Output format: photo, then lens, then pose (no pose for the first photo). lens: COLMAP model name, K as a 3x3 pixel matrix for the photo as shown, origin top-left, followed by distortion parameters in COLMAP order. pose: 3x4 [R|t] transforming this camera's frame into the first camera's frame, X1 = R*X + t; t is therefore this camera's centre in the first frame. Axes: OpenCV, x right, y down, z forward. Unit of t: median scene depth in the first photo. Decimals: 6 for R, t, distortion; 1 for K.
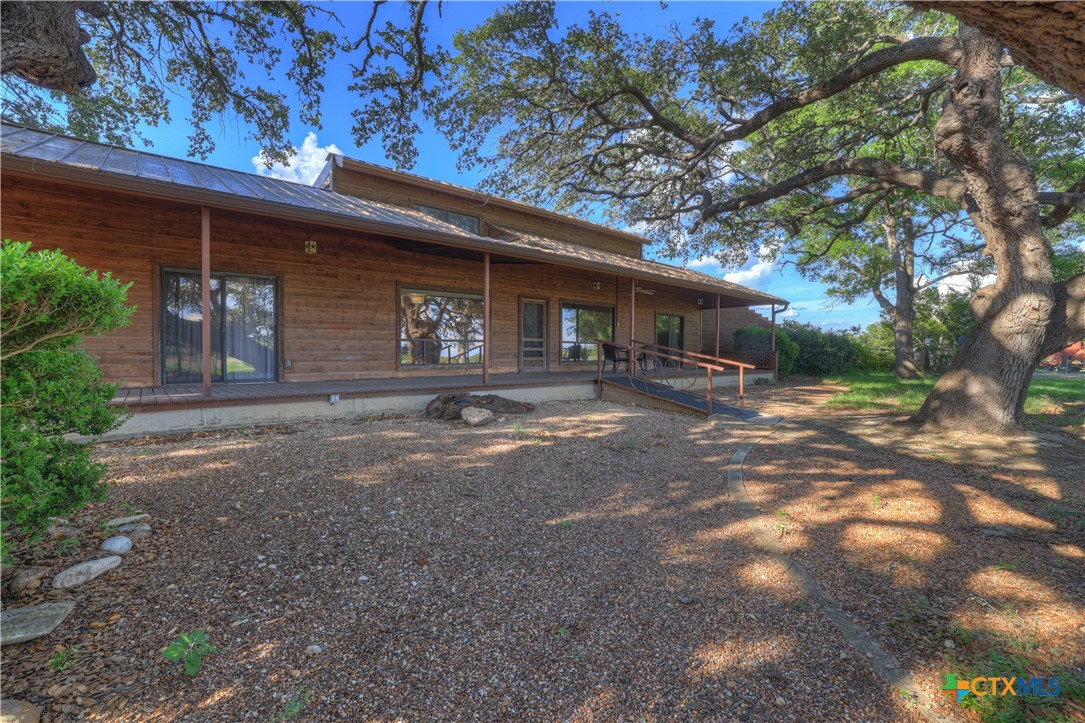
lens RADIAL K [[468.0, 0, 537.9], [0, 468.0, 367.8], [0, 0, 1]] dist [-0.029407, 0.003761]
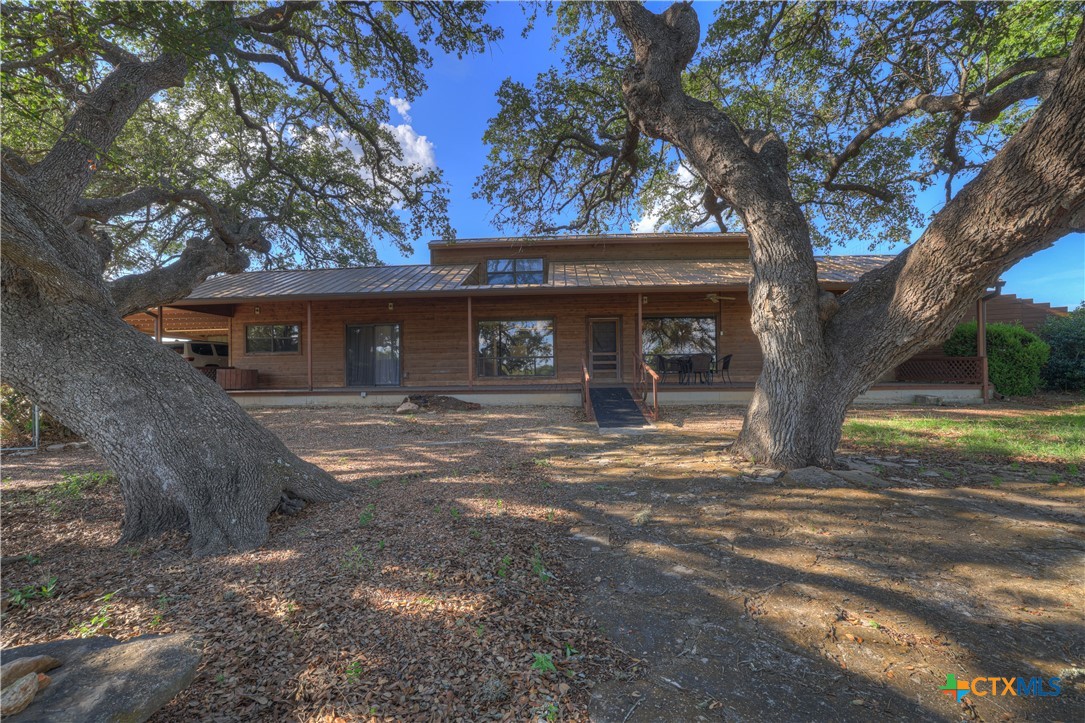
lens RADIAL K [[468.0, 0, 537.3], [0, 468.0, 368.6], [0, 0, 1]] dist [-0.029407, 0.003761]
pose [[0.723671, -0.012527, -0.690031, 0.945519], [-0.007744, 0.999625, -0.026269, 0.007550], [0.690101, 0.024354, 0.723303, 0.127174]]
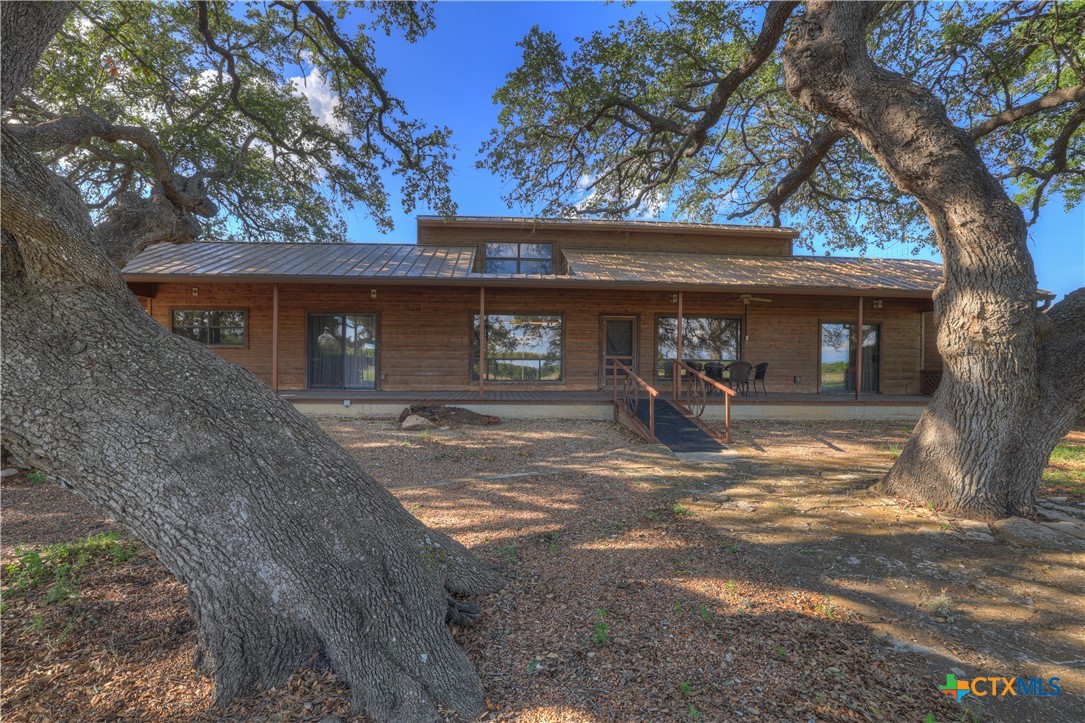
lens RADIAL K [[515.8, 0, 539.5], [0, 515.8, 369.2], [0, 0, 1]] dist [-0.018414, 0.001683]
pose [[0.808152, 0.012328, -0.588844, 0.718766], [-0.027639, 0.999473, -0.017007, -0.019117], [0.588325, 0.030019, 0.808067, 0.053639]]
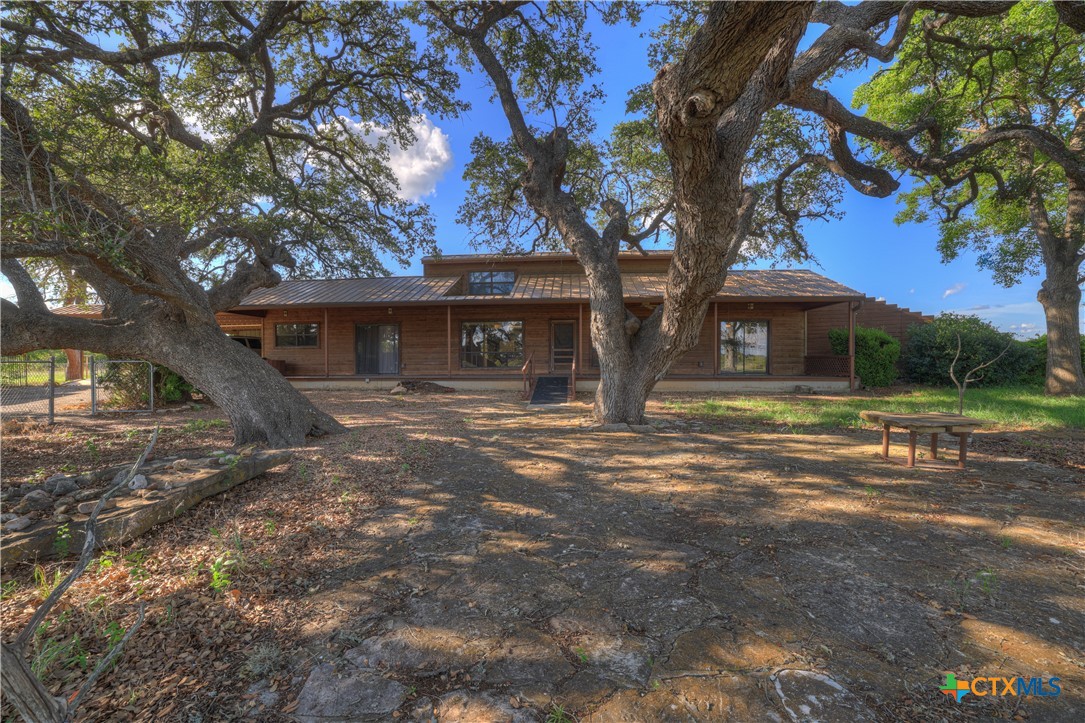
lens RADIAL K [[468.0, 0, 535.2], [0, 468.0, 368.6], [0, 0, 1]] dist [-0.029407, 0.003761]
pose [[0.700348, 0.006085, -0.713776, 1.330509], [-0.017730, 0.999803, -0.008873, 0.011246], [0.713582, 0.018870, 0.700318, -0.015437]]
